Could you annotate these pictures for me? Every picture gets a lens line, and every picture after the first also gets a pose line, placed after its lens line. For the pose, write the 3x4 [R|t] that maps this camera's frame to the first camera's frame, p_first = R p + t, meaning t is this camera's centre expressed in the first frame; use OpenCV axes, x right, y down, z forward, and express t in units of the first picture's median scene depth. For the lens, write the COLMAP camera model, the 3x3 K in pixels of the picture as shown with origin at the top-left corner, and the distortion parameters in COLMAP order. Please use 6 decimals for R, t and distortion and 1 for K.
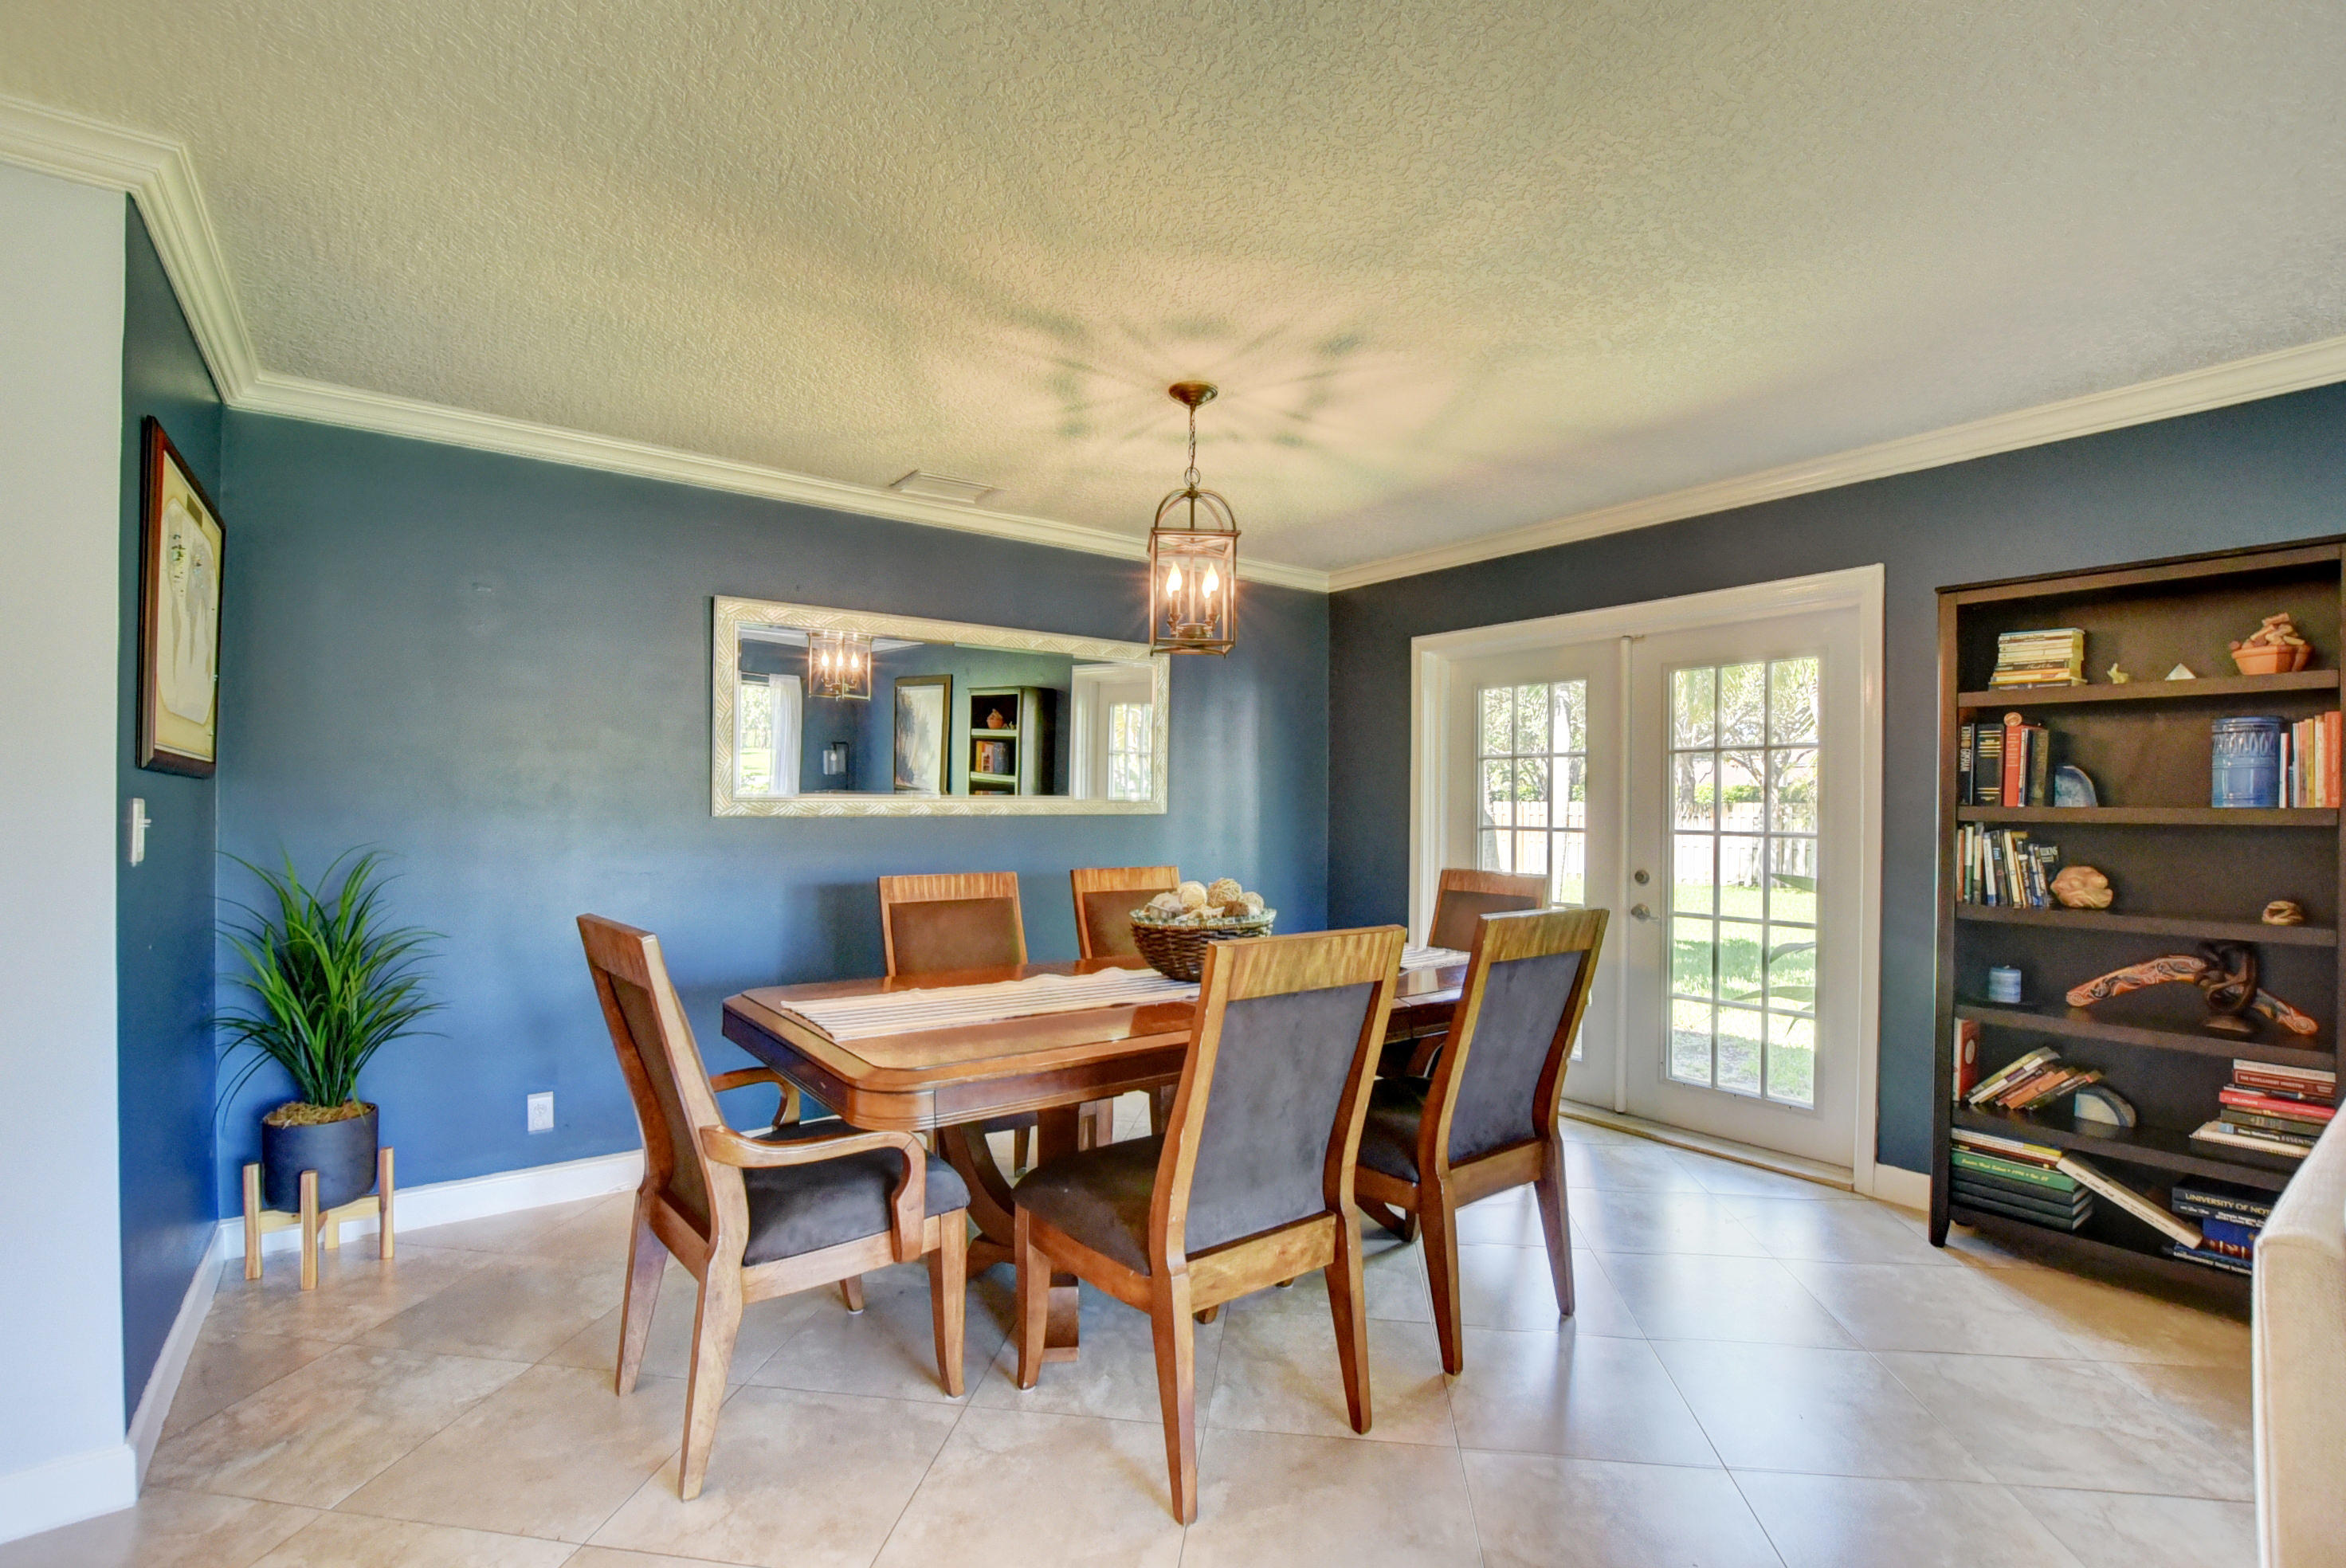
lens RADIAL K [[1048.2, 0, 1197.0], [0, 1048.2, 802.0], [0, 0, 1]] dist [-0.031299, 0.005256]
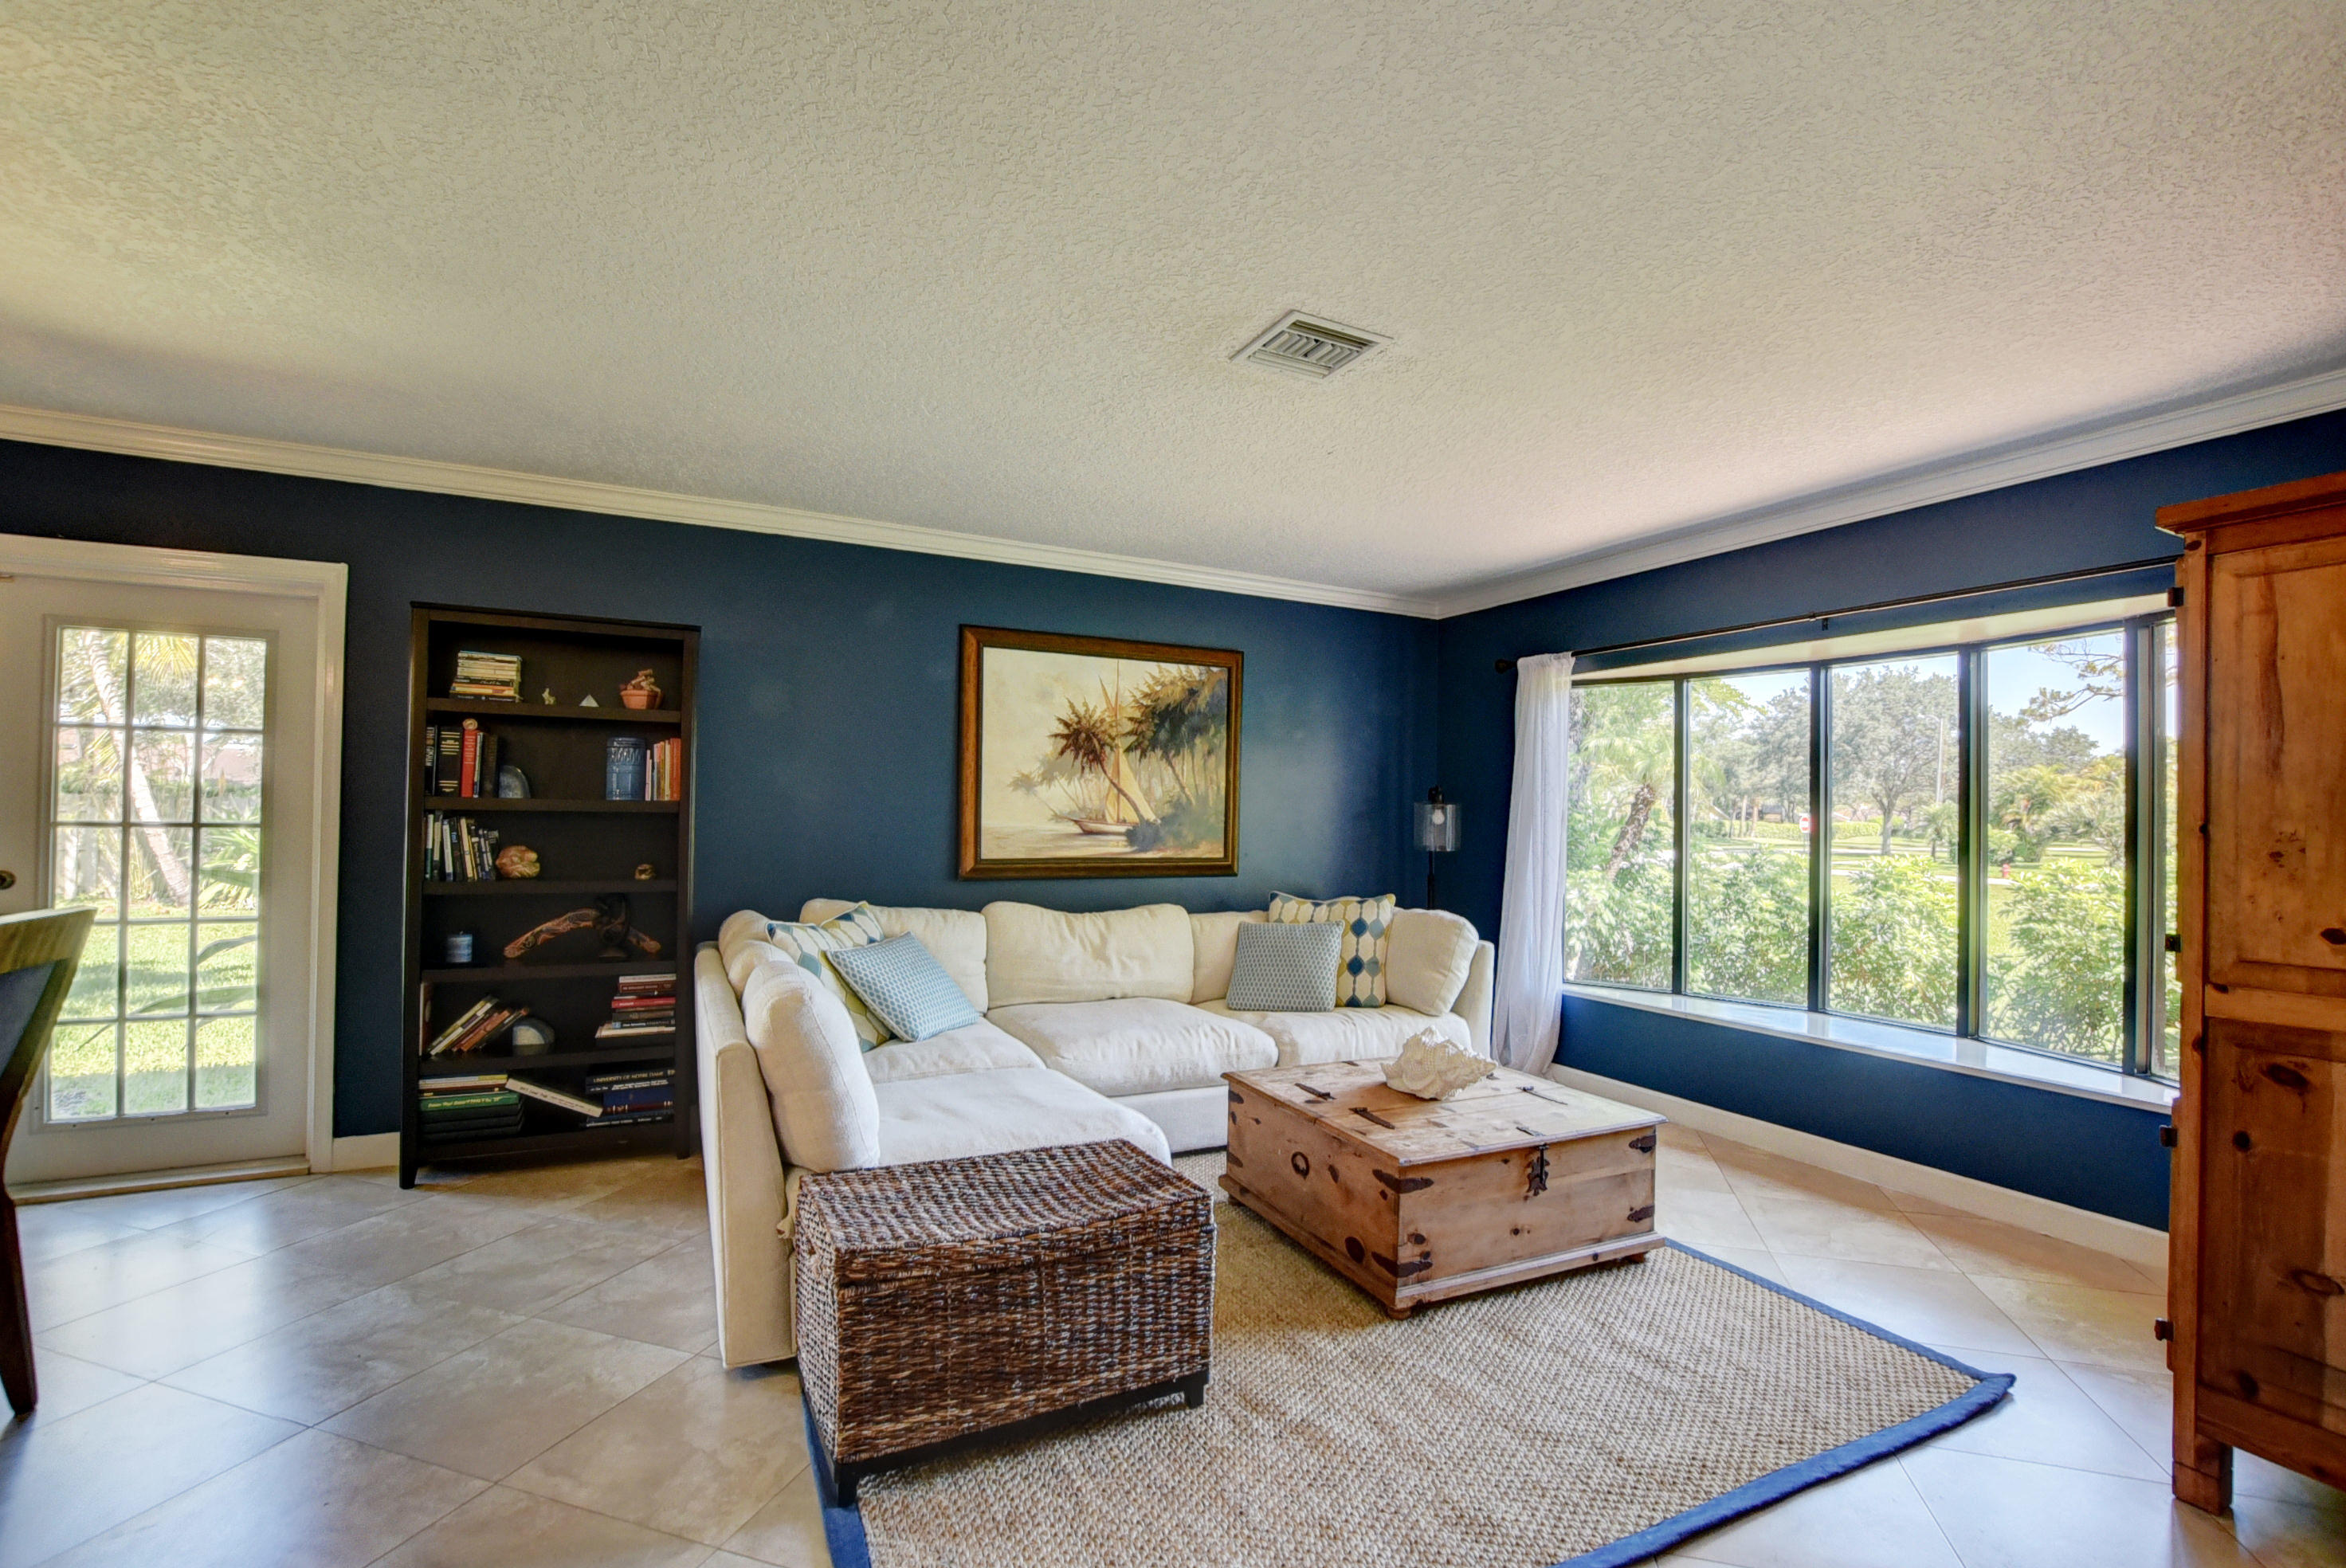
lens RADIAL K [[1048.2, 0, 1197.0], [0, 1048.2, 802.0], [0, 0, 1]] dist [-0.031299, 0.005256]
pose [[0.167845, 0.010033, 0.985762, -0.246539], [-0.012605, 0.999888, -0.008031, 0.008852], [-0.985733, -0.011078, 0.167953, -0.032630]]
